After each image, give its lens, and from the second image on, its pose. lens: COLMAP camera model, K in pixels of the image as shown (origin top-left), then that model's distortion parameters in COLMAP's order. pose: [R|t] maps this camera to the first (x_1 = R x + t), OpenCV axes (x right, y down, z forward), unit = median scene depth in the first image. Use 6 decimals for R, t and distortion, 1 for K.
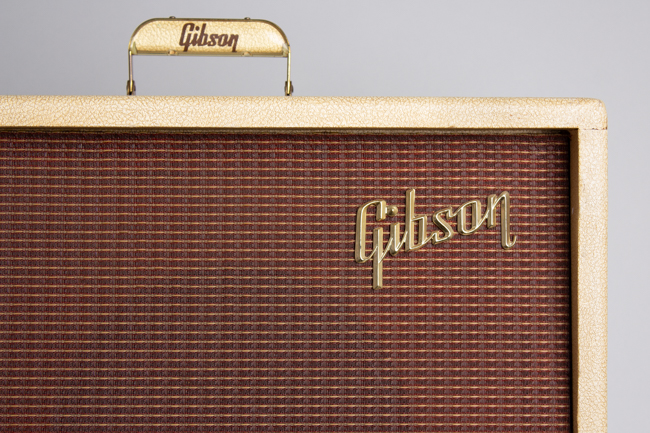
lens RADIAL K [[1702.0, 0, 325.0], [0, 1702.0, 216.5], [0, 0, 1]] dist [0.161177, 0.126281]
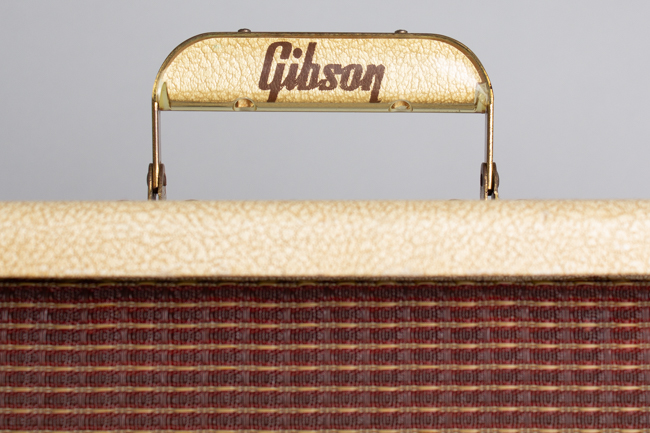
lens RADIAL K [[1880.7, 0, 325.0], [0, 1880.7, 216.5], [0, 0, 1]] dist [0.022891, -0.017112]
pose [[0.999871, -0.003377, -0.015720, -0.063731], [0.002629, 0.998873, -0.047385, -0.043442], [0.015863, 0.047337, 0.998753, 0.520129]]
